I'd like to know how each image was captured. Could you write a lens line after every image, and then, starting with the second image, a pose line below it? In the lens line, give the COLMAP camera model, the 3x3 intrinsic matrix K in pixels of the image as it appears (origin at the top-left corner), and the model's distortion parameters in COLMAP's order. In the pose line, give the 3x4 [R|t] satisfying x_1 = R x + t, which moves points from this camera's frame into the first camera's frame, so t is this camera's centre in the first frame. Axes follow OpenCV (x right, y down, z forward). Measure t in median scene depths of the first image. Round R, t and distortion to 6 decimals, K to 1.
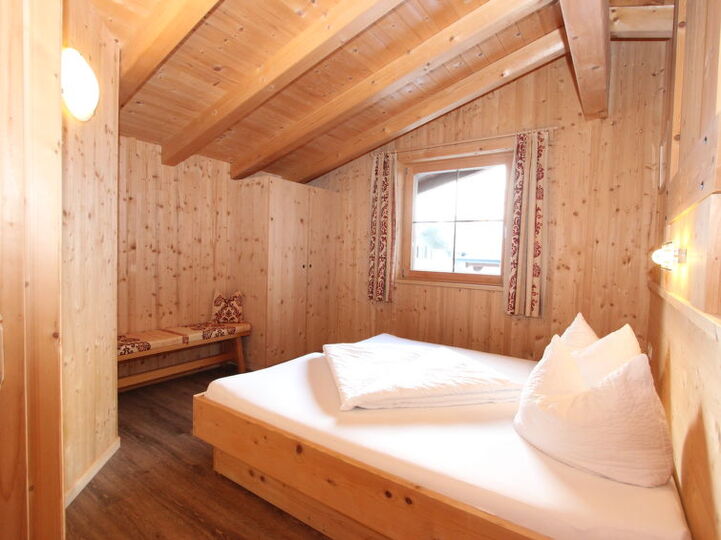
lens RADIAL K [[372.1, 0, 369.9], [0, 372.1, 269.1], [0, 0, 1]] dist [-0.002797, -0.000557]
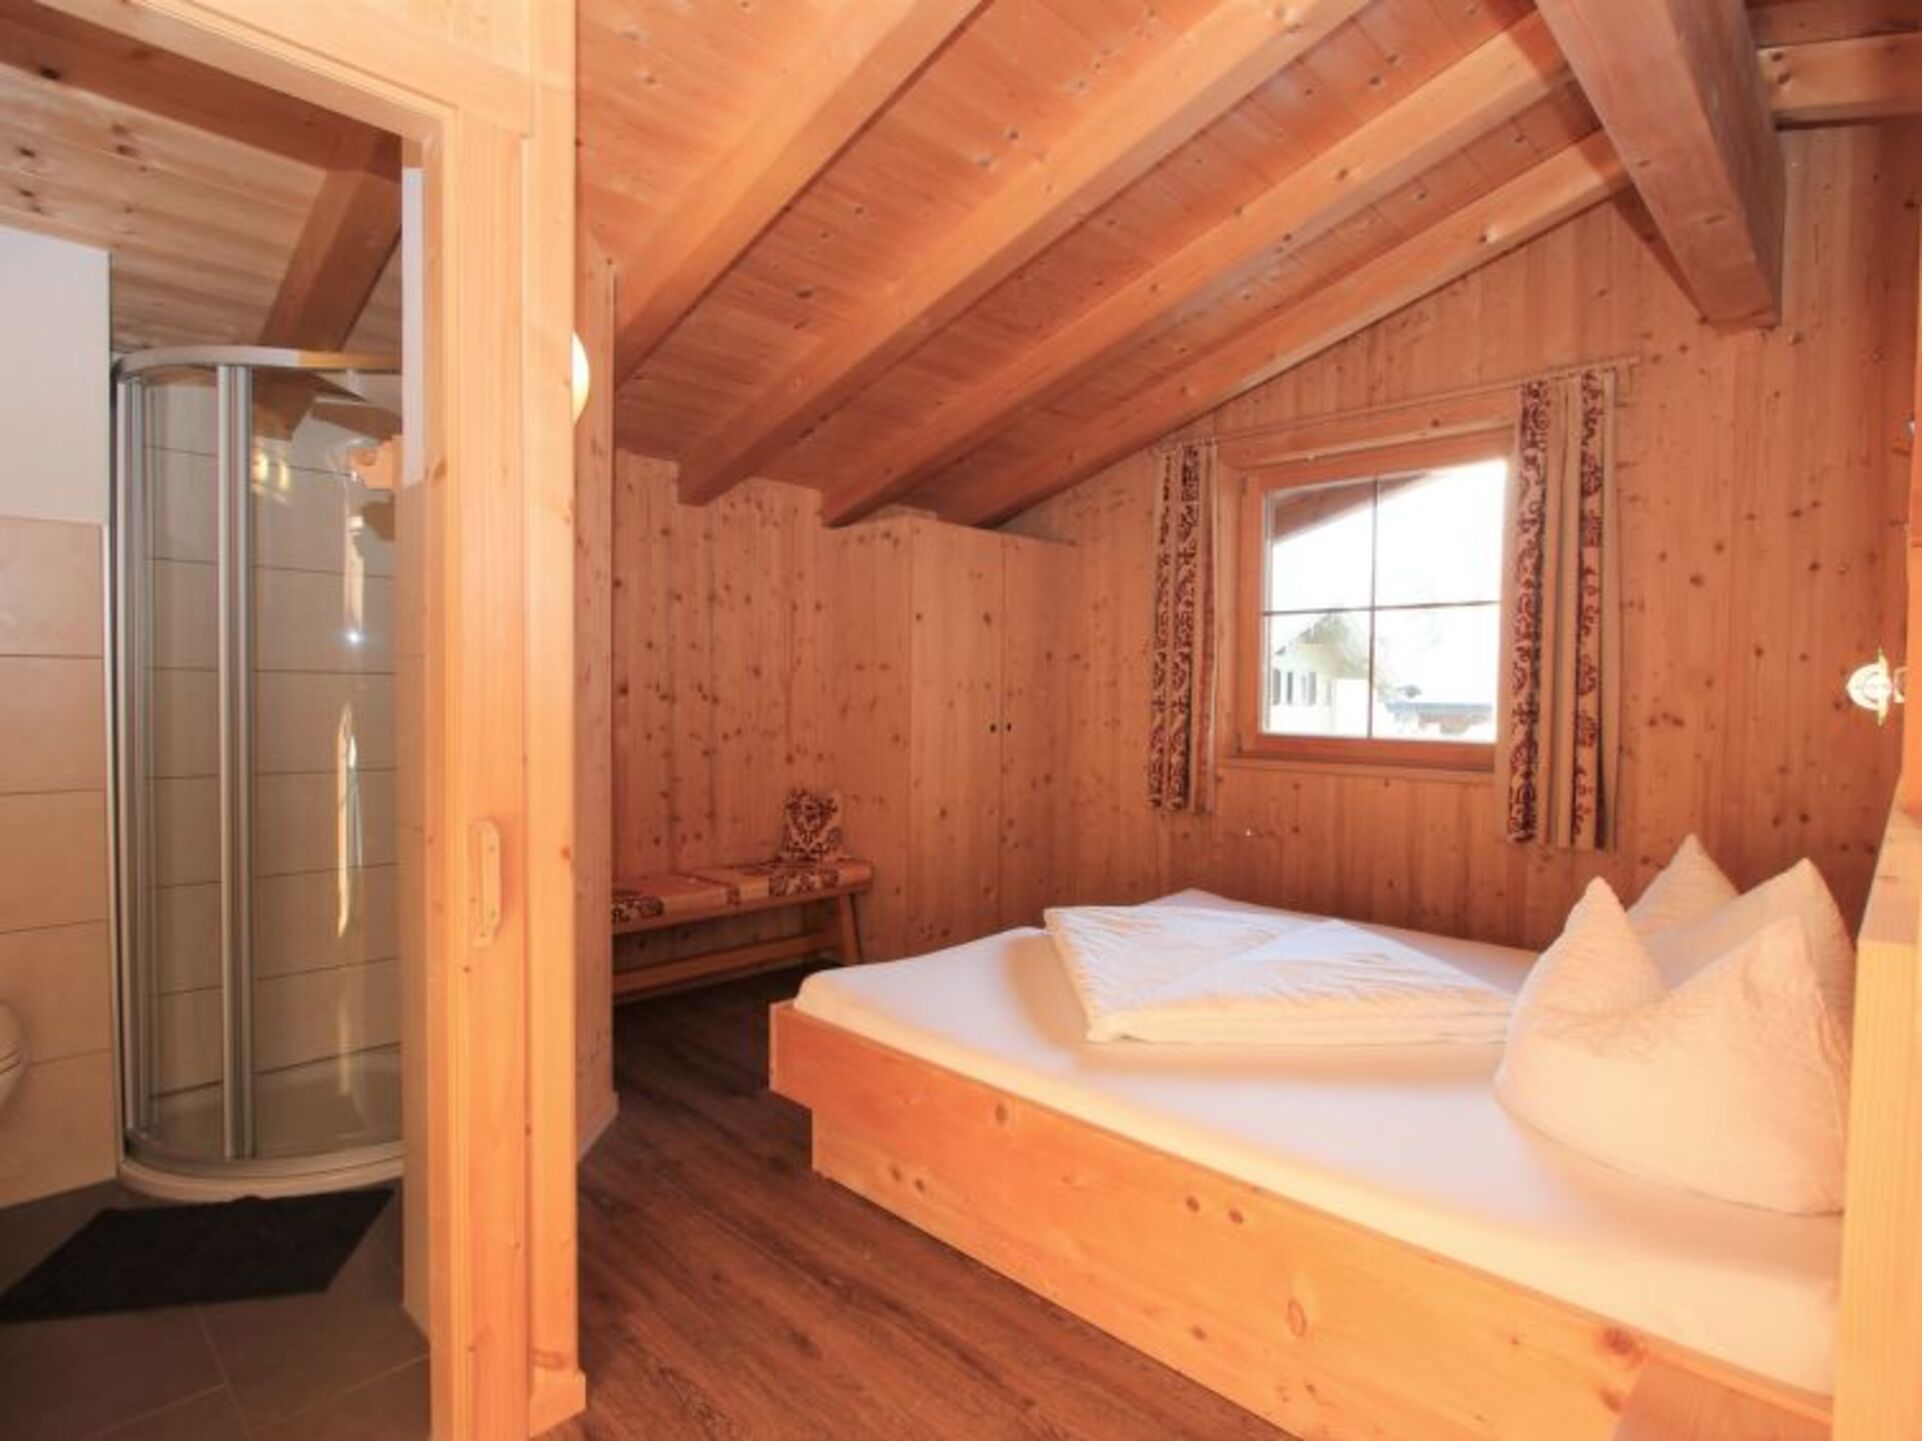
lens RADIAL K [[991.9, 0, 985.9], [0, 991.9, 718.2], [0, 0, 1]] dist [-0.002797, -0.000557]
pose [[0.985033, -0.014355, -0.171765, 0.006456], [0.010944, 0.999724, -0.020789, 0.005619], [0.172016, 0.018598, 0.984919, -0.112479]]
